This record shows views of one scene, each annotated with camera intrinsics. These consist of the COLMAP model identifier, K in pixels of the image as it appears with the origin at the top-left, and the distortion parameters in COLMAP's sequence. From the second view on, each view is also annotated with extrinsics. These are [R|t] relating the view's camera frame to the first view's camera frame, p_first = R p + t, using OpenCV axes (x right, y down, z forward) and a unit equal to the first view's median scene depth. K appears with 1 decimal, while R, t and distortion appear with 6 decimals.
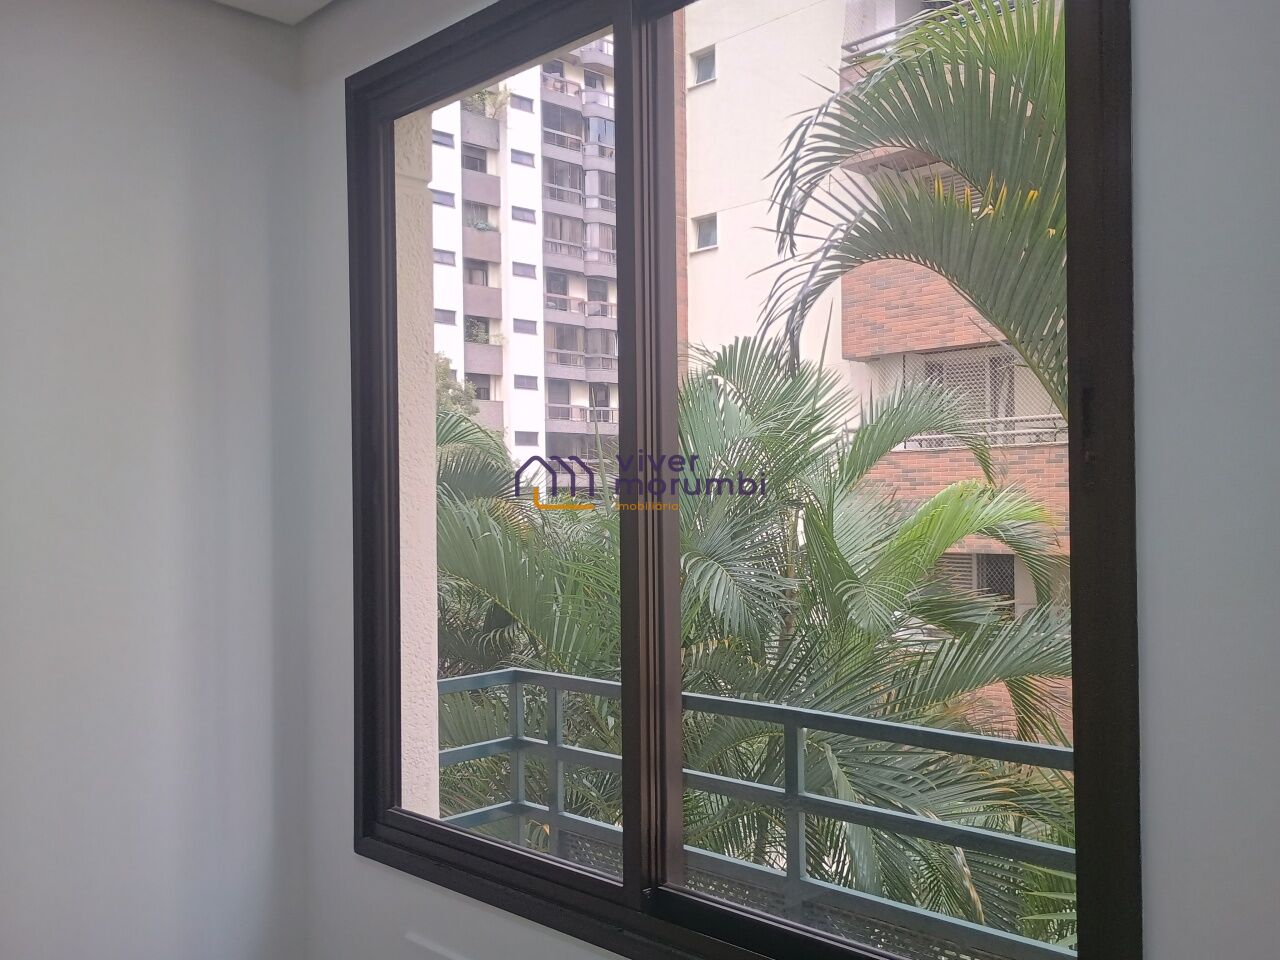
lens RADIAL K [[1128.4, 0, 636.5], [0, 1128.4, 483.9], [0, 0, 1]] dist [0.058671, -0.078656]
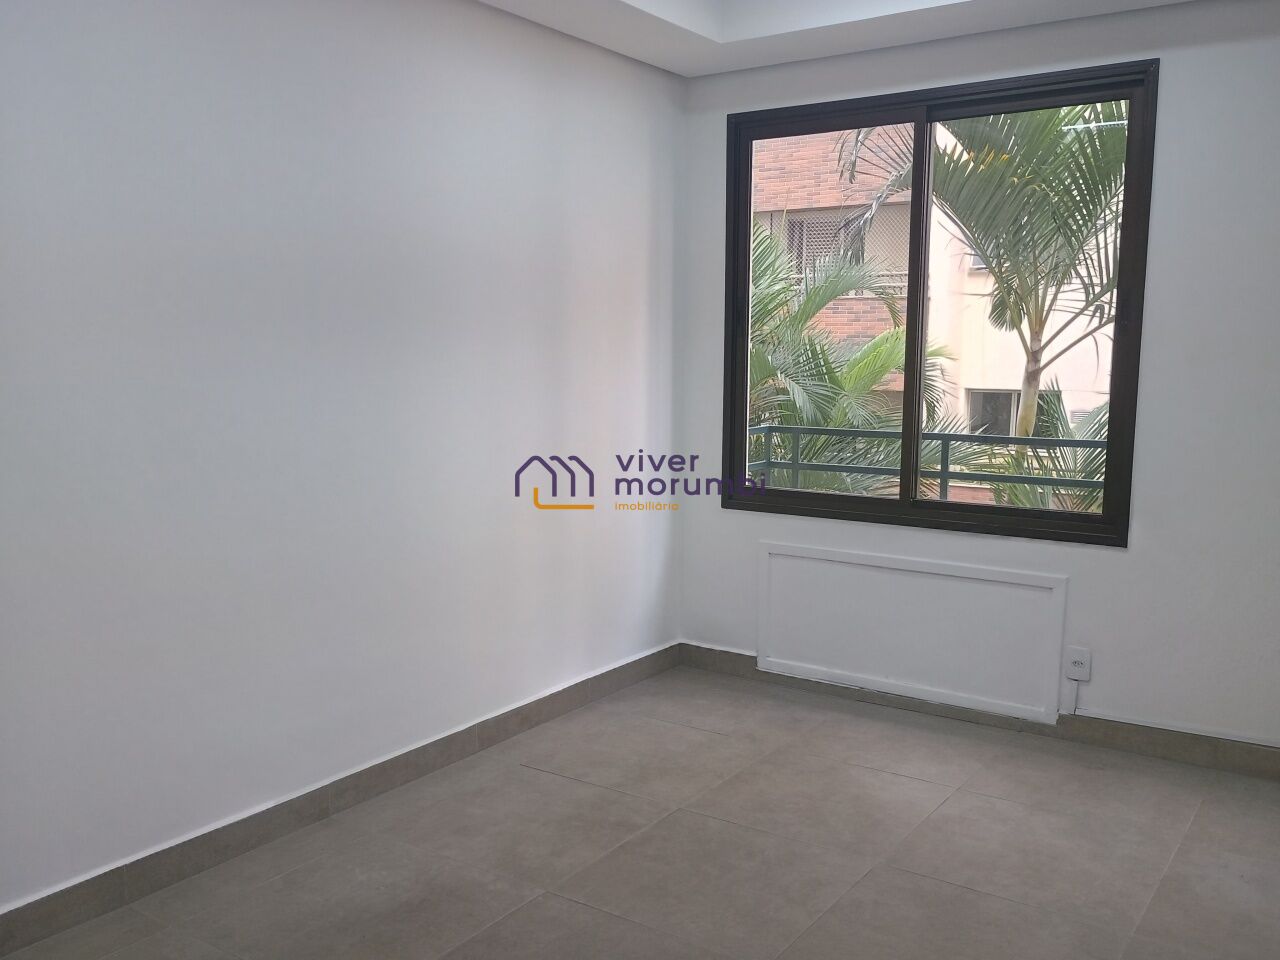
lens RADIAL K [[1128.4, 0, 636.5], [0, 1128.4, 483.9], [0, 0, 1]] dist [0.058671, -0.078656]
pose [[0.985061, -0.002084, 0.172194, -0.108509], [-0.022202, 0.990045, 0.138993, 0.000198], [-0.170769, -0.140739, 0.975208, -0.138703]]
